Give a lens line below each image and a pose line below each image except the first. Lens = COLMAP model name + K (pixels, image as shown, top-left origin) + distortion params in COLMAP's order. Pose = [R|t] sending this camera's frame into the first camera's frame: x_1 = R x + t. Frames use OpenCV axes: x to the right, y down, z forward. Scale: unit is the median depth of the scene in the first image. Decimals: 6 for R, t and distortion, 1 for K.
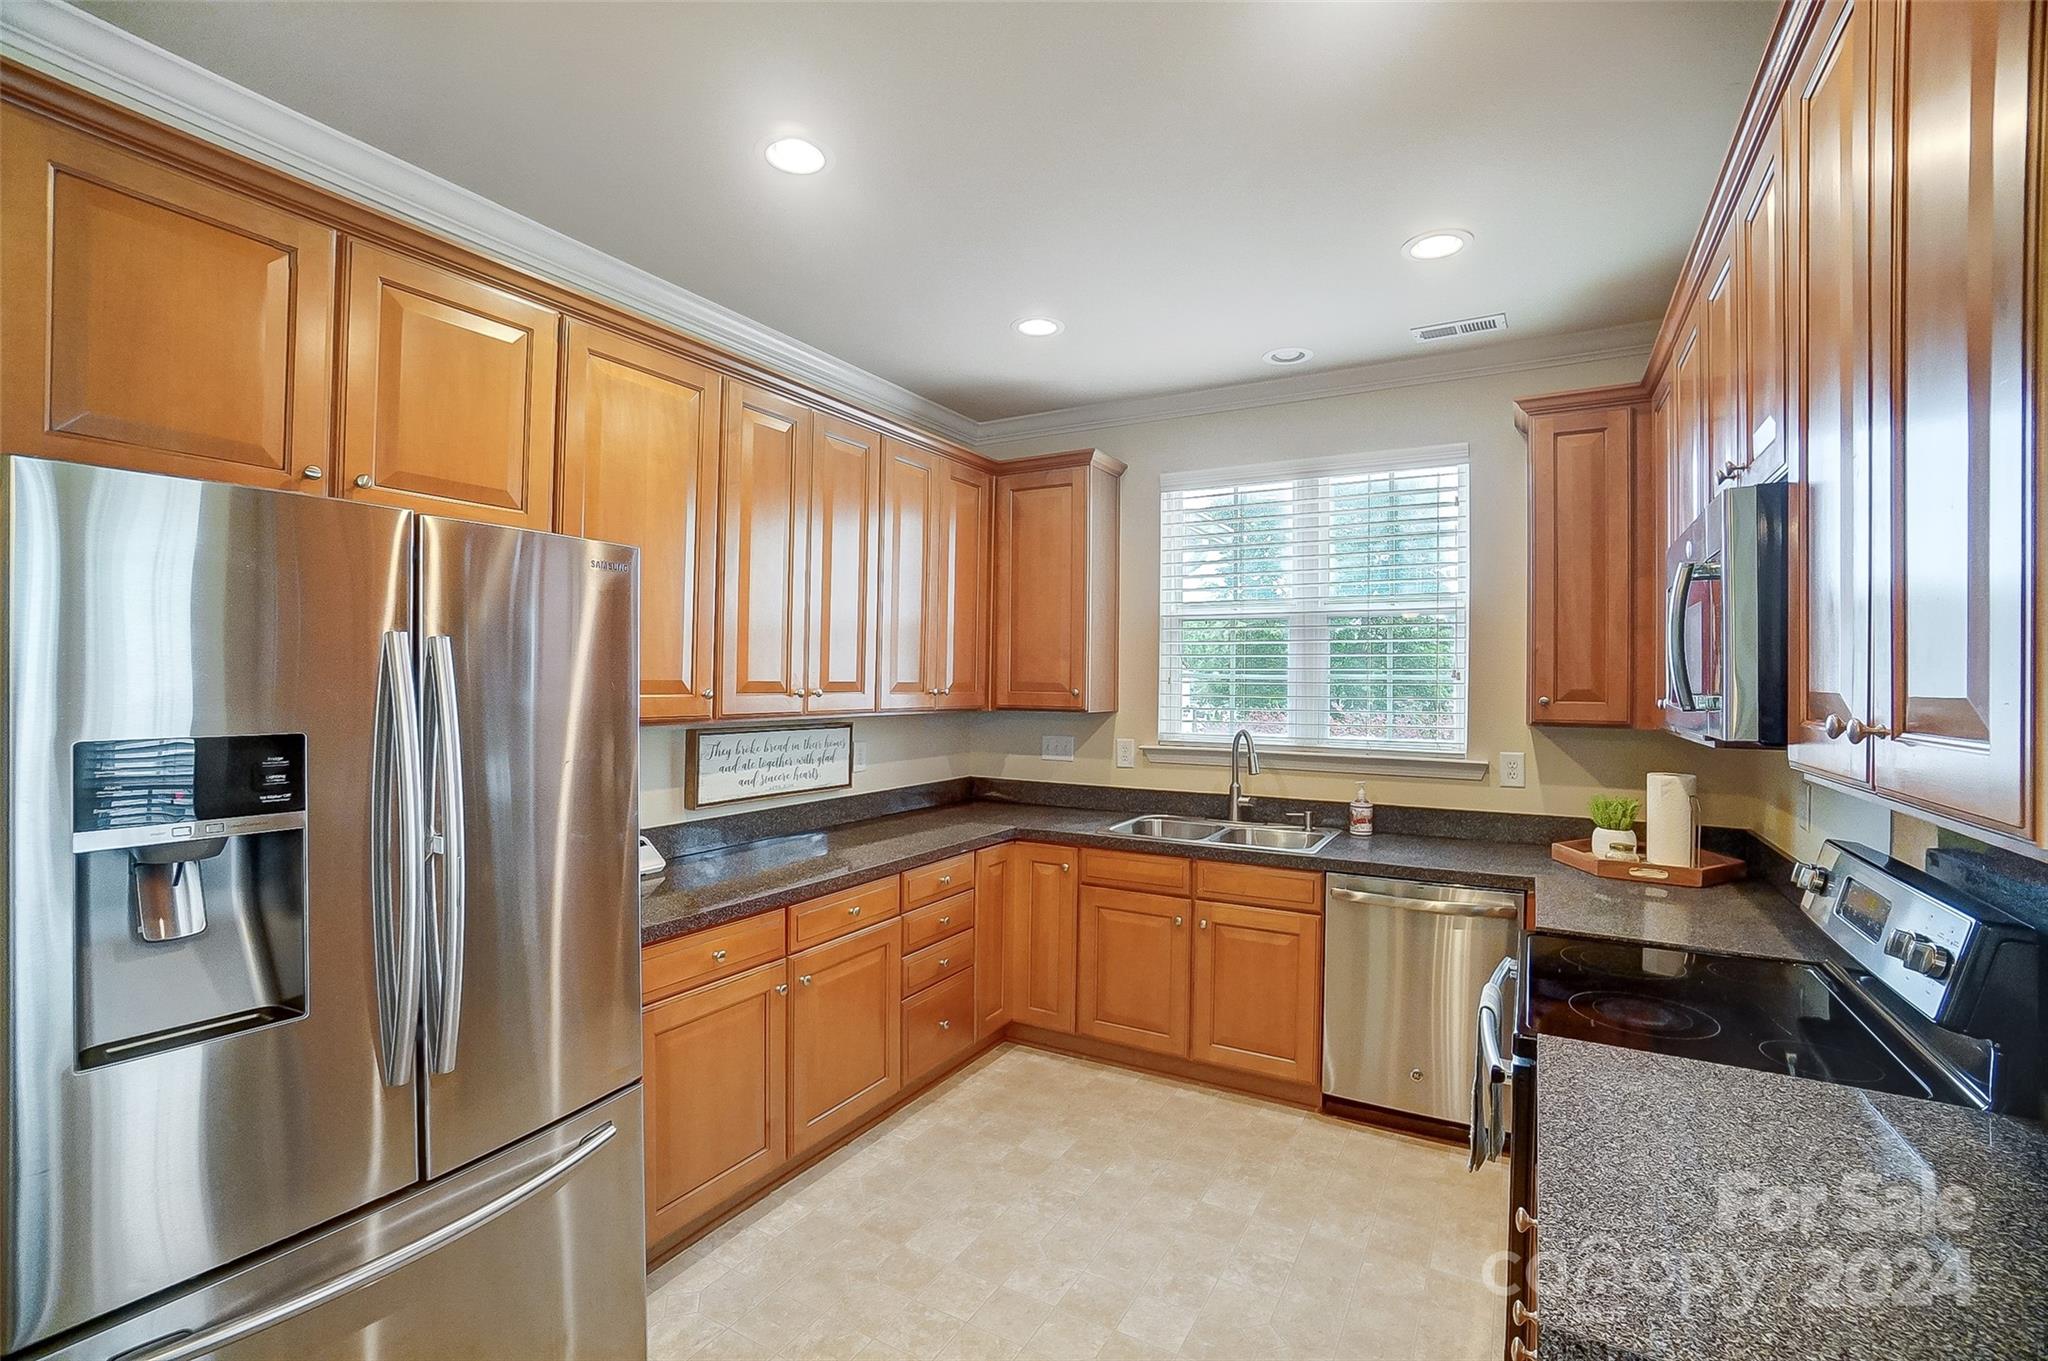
lens RADIAL K [[916.4, 0, 1013.6], [0, 916.4, 677.7], [0, 0, 1]] dist [-0.021318, 0.009403]
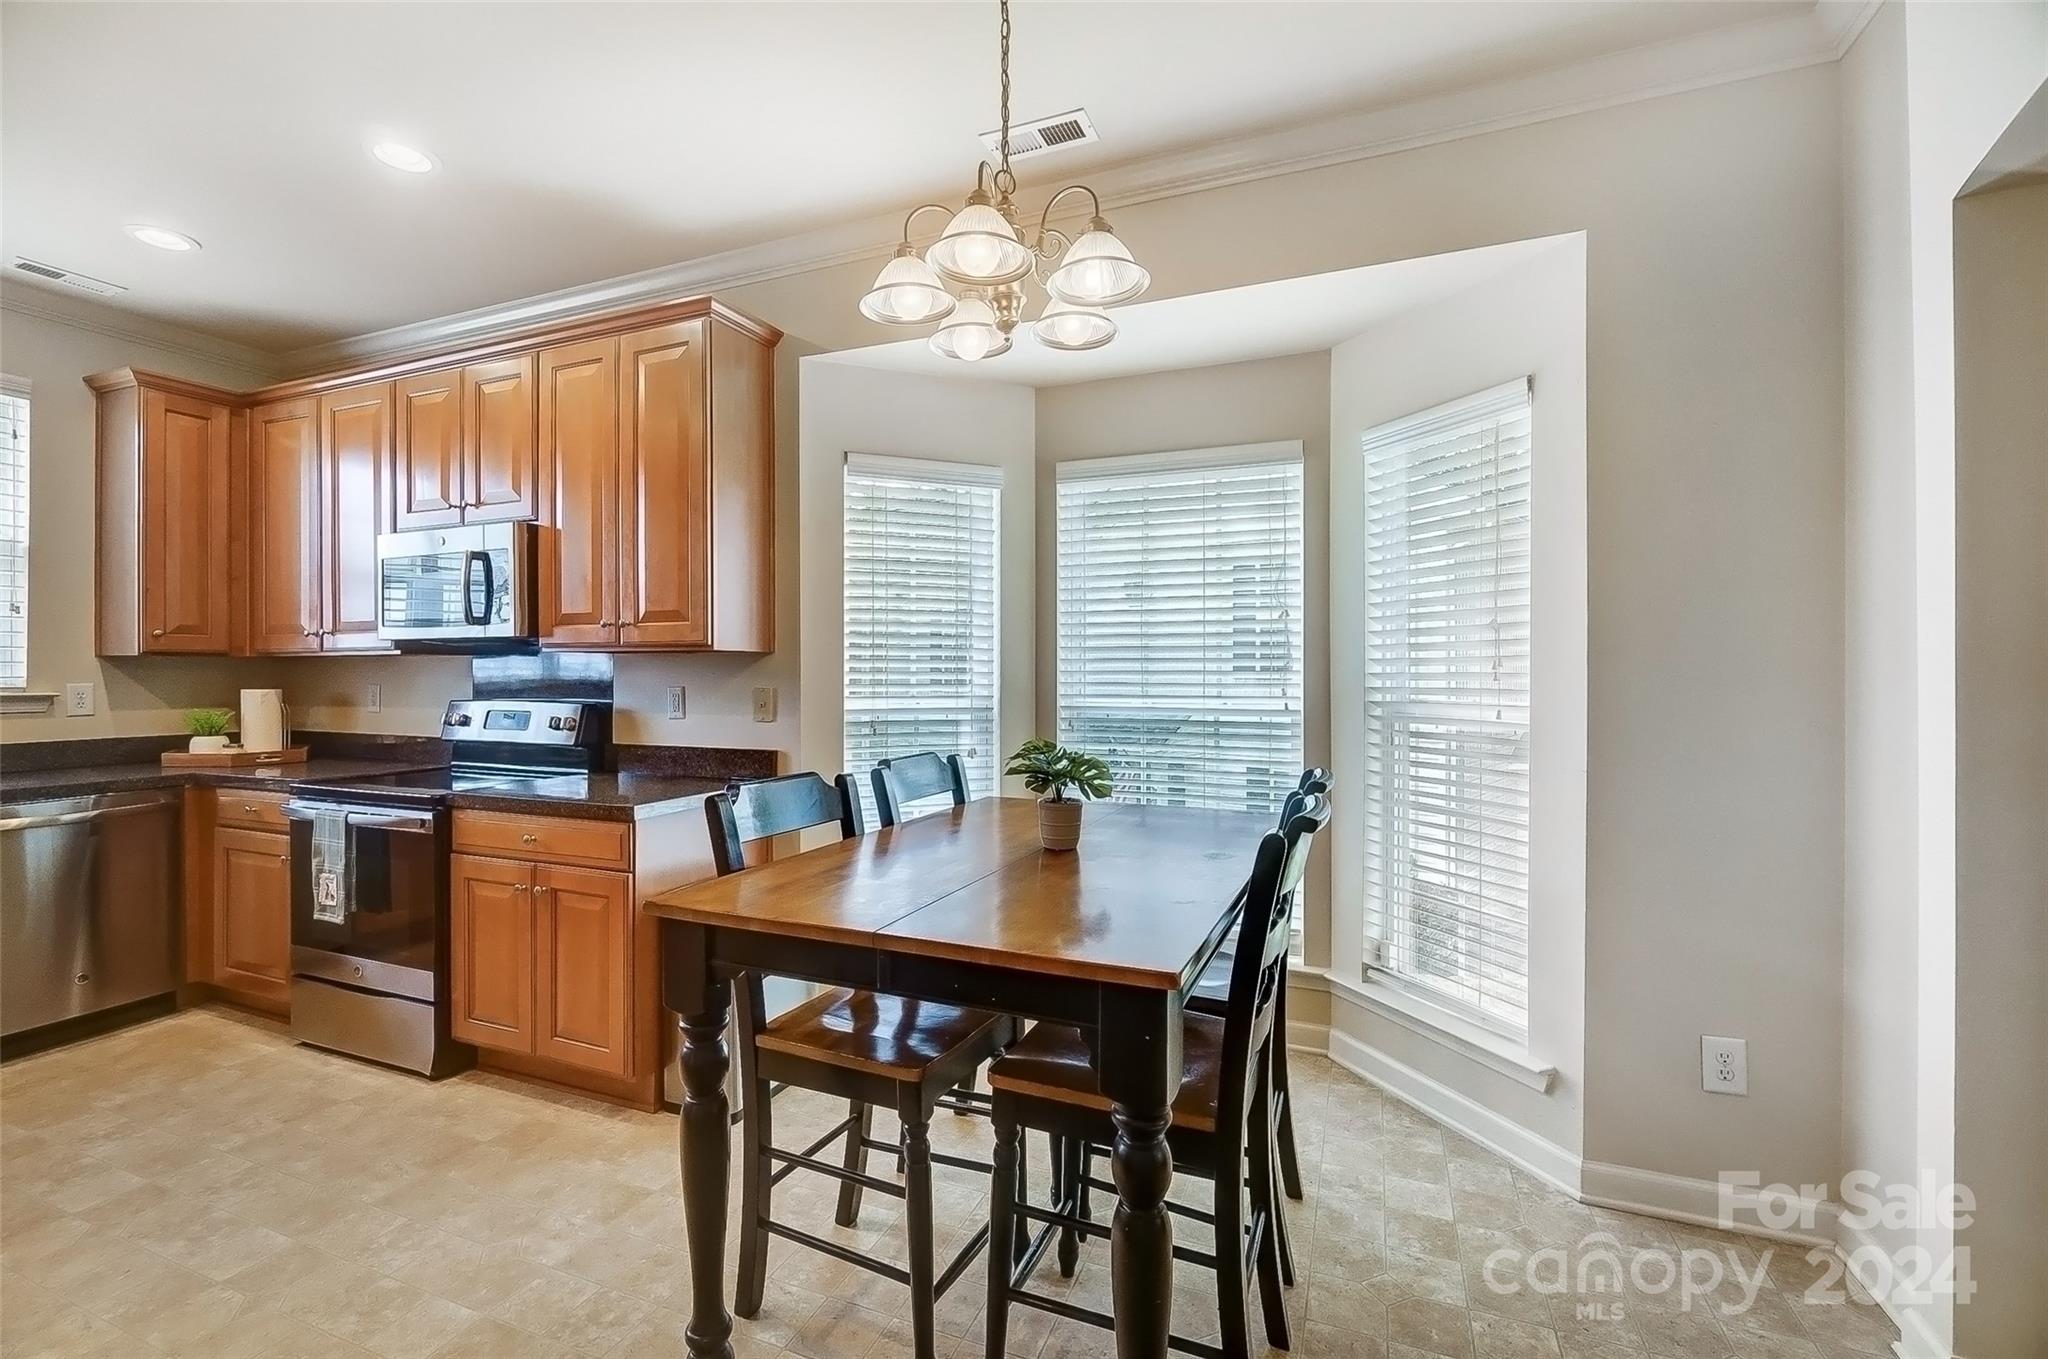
lens RADIAL K [[916.4, 0, 1013.6], [0, 916.4, 676.7], [0, 0, 1]] dist [-0.021318, 0.009403]
pose [[-0.105102, -0.012447, 0.994384, -0.625129], [-0.005709, 0.999913, 0.011913, 0.053939], [-0.994445, -0.004425, -0.105164, 0.015518]]
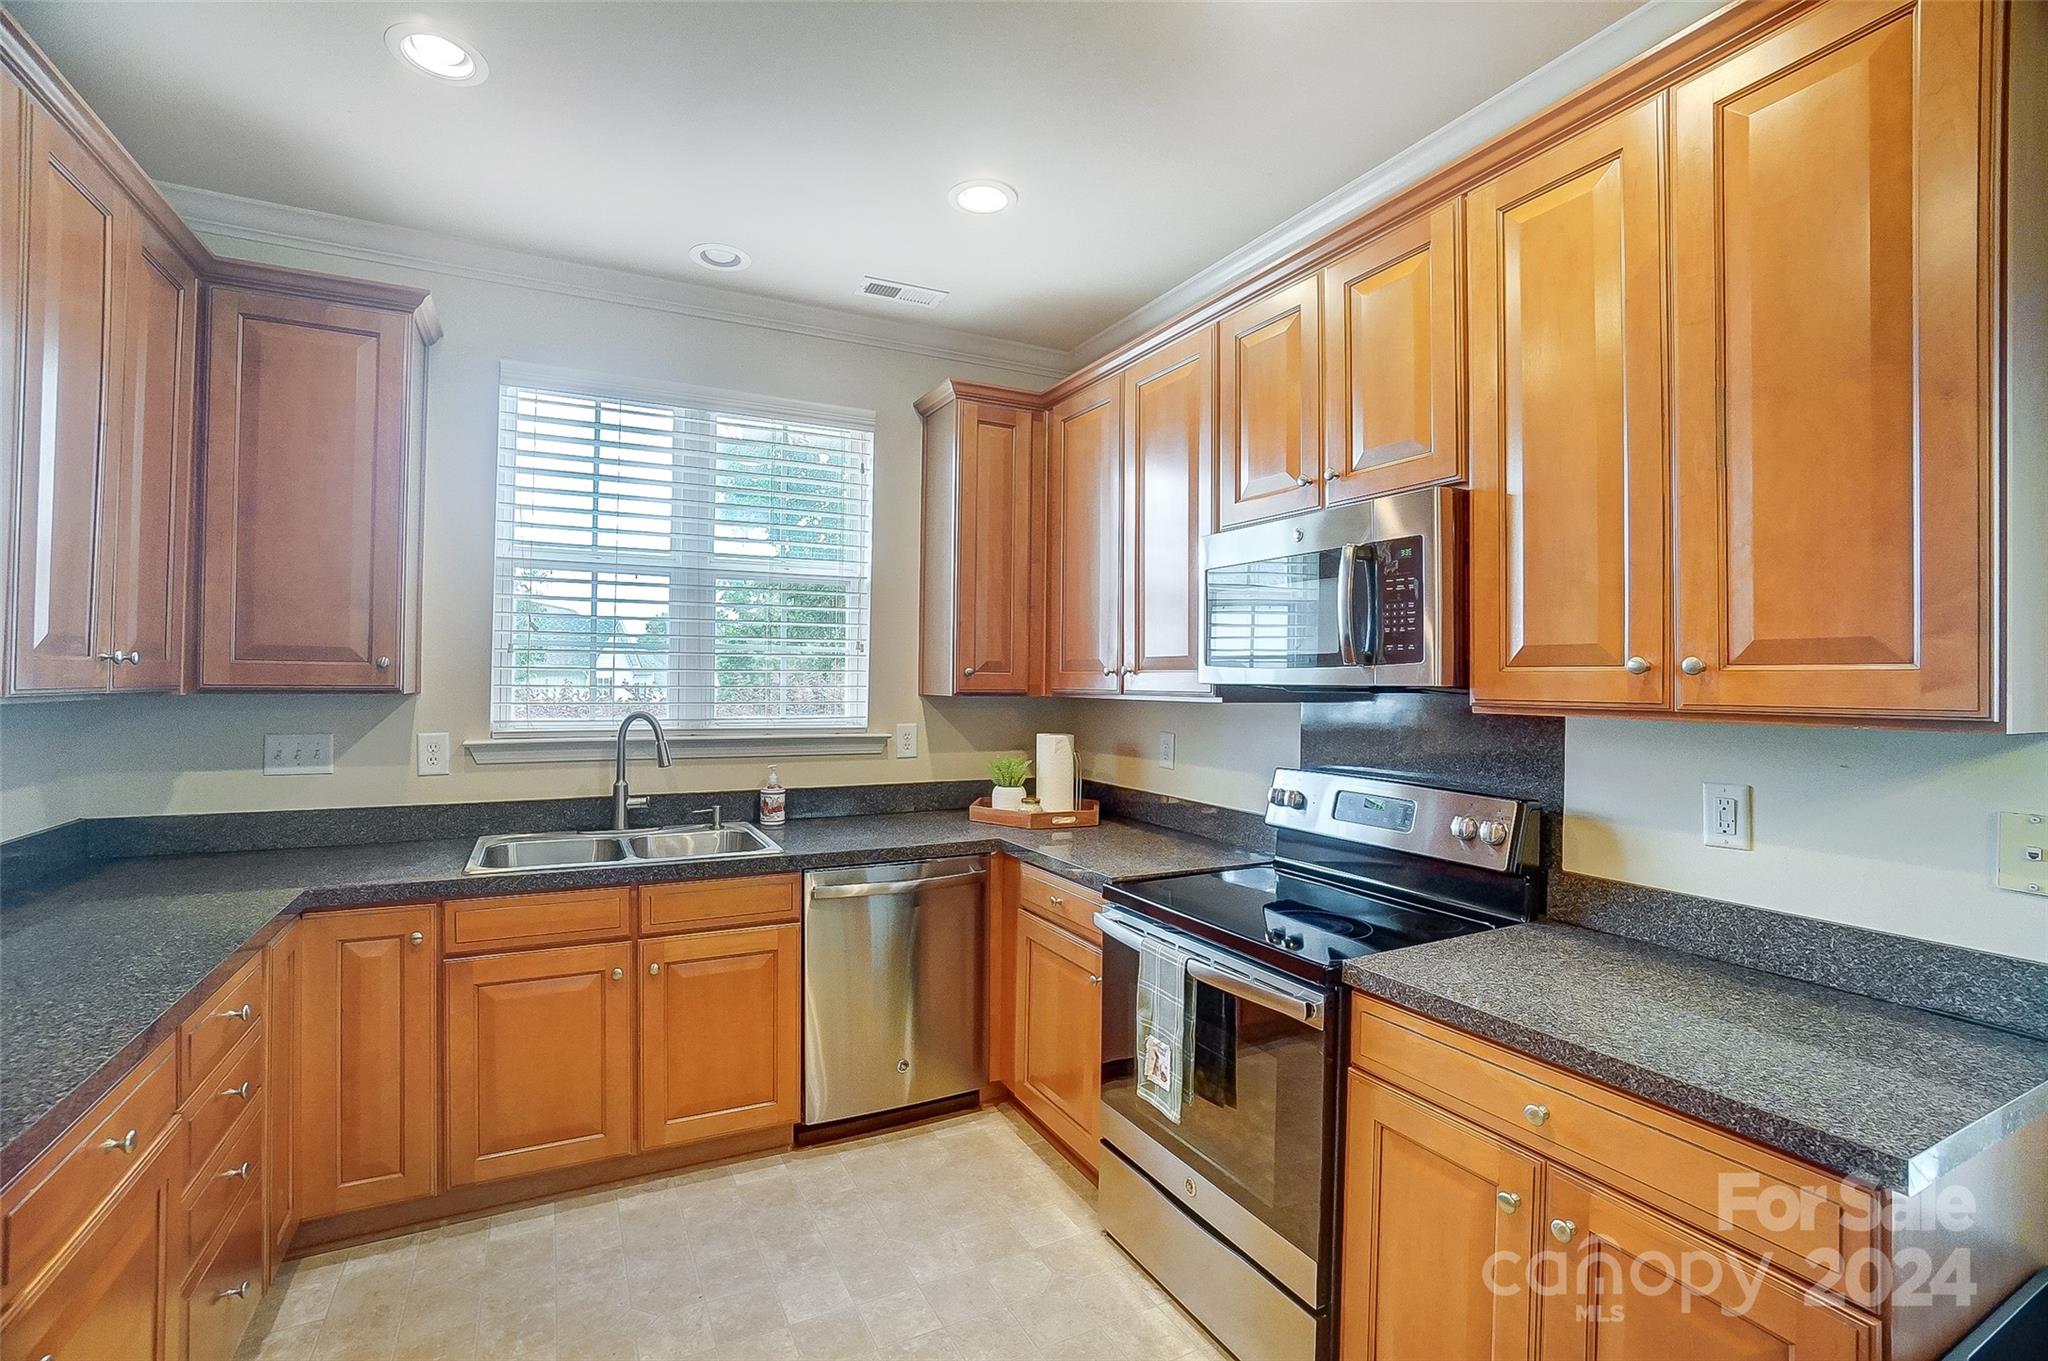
lens RADIAL K [[916.4, 0, 1013.6], [0, 916.4, 677.7], [0, 0, 1]] dist [-0.021318, 0.009403]
pose [[0.554770, -0.001782, 0.832002, -0.242248], [-0.008542, 0.999933, 0.007838, 0.020436], [-0.831960, -0.011455, 0.554718, 0.324162]]
